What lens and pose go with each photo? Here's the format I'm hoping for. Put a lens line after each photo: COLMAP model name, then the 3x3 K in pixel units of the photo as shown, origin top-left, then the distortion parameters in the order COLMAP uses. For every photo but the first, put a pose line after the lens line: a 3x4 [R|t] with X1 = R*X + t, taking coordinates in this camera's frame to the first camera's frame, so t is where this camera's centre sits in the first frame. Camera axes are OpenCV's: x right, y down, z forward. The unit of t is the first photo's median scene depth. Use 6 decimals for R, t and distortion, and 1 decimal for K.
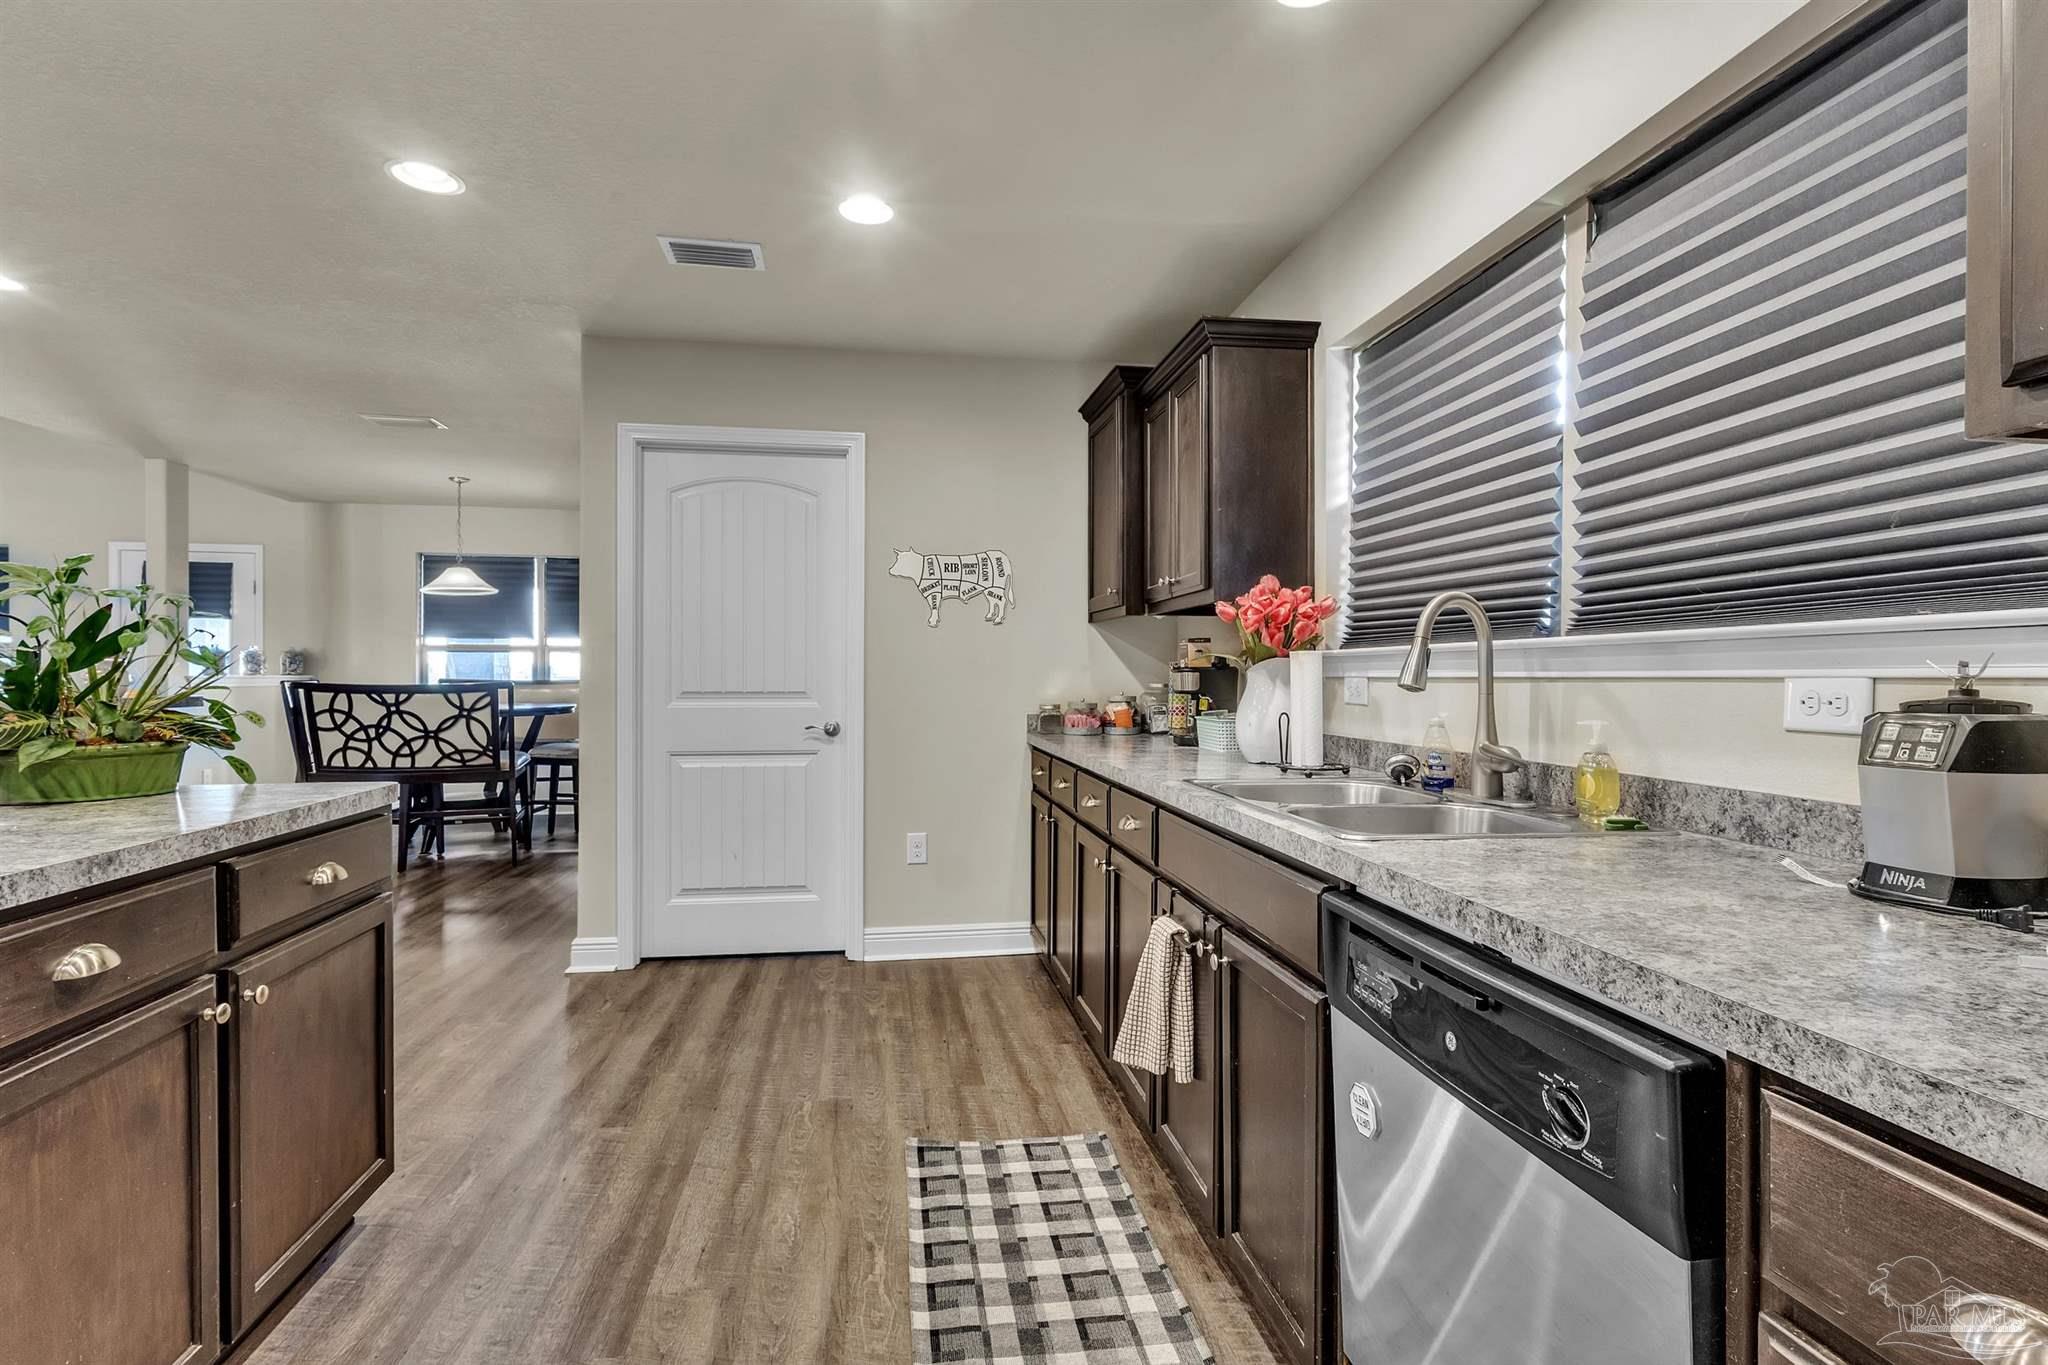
lens RADIAL K [[985.2, 0, 1024.9], [0, 985.2, 676.5], [0, 0, 1]] dist [0.000702, 0.000119]
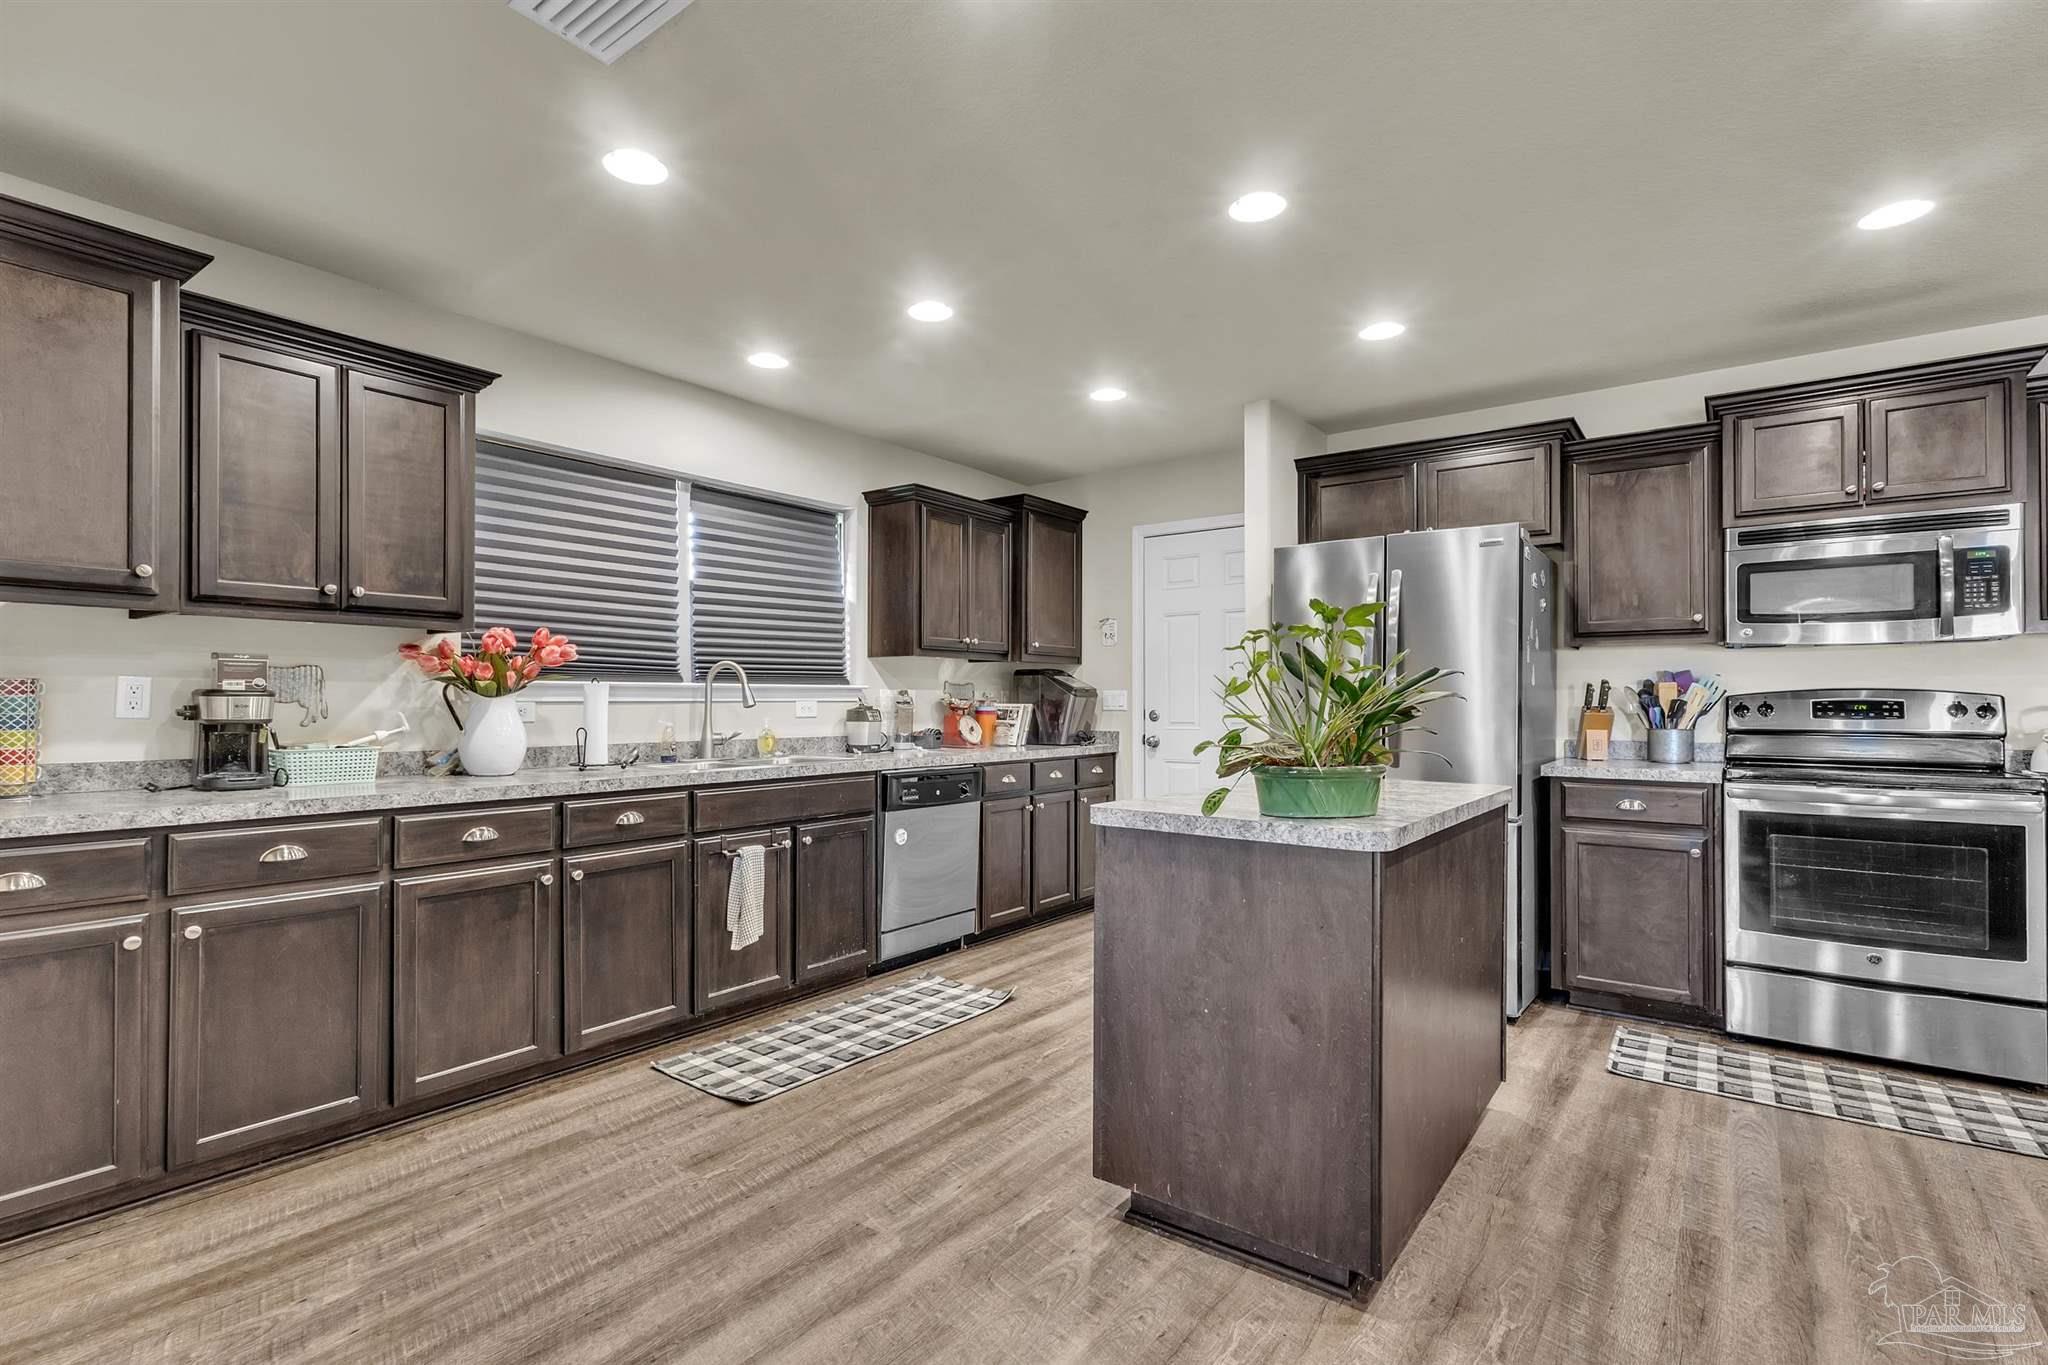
lens RADIAL K [[958.6, 0, 1024.0], [0, 958.6, 682.5], [0, 0, 1]] dist [0.001428, 0.000098]
pose [[-0.699828, 0.011119, 0.714225, -0.986653], [-0.000791, 0.999866, -0.016340, -0.003970], [-0.714311, -0.012000, -0.699725, 1.322801]]
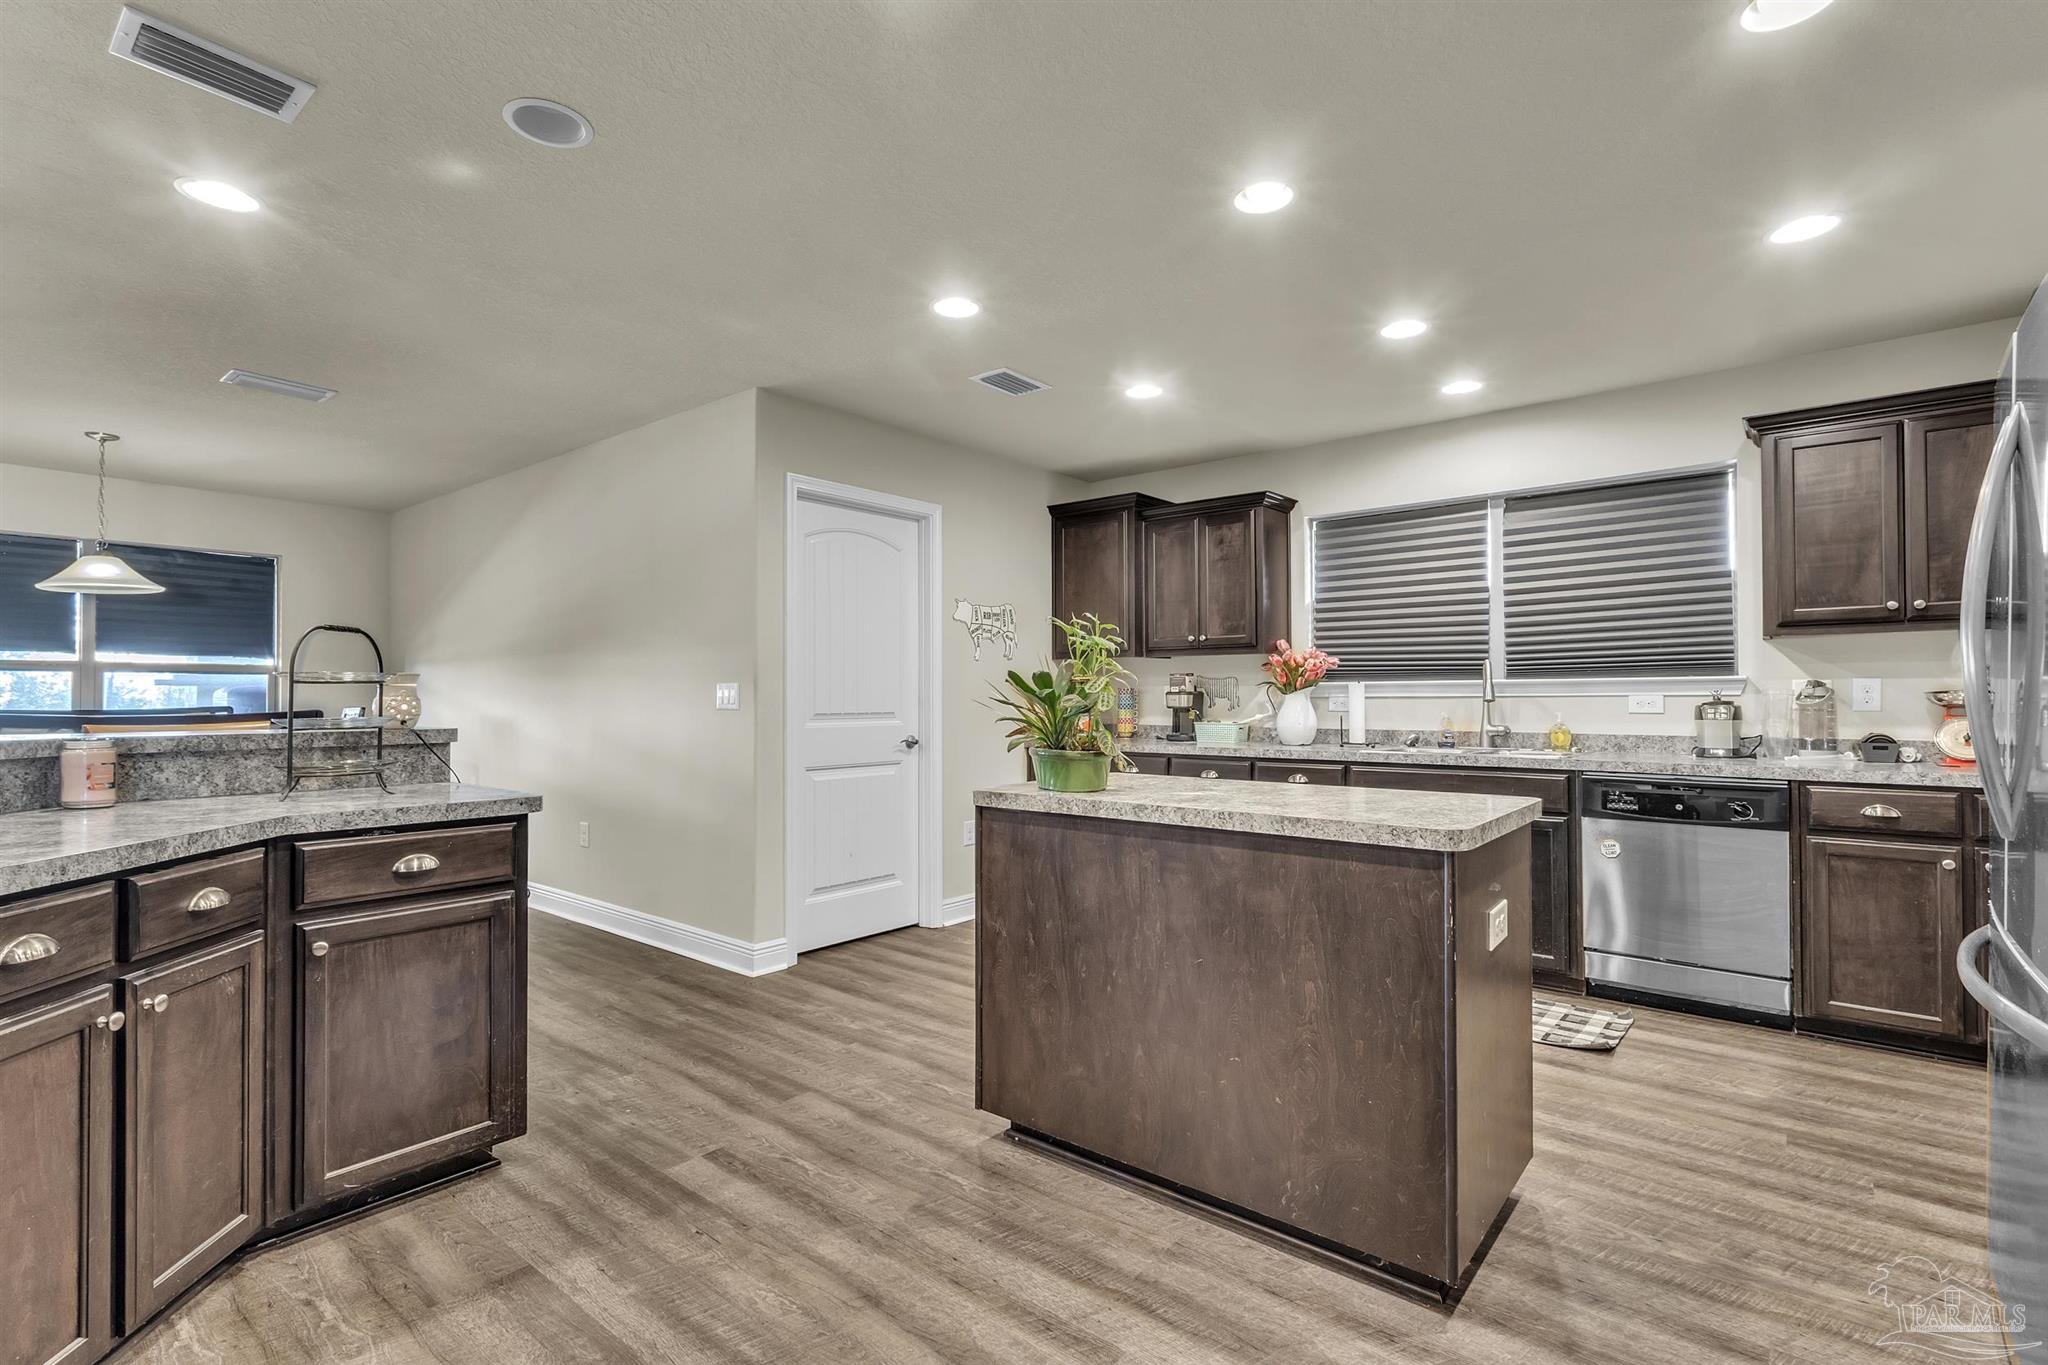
lens RADIAL K [[958.6, 0, 1024.0], [0, 958.6, 682.5], [0, 0, 1]] dist [0.001428, 0.000098]
pose [[0.747105, 0.005138, 0.664686, -1.253354], [0.006443, 0.999867, -0.014971, -0.003172], [-0.664675, 0.015467, 0.746973, 0.024751]]
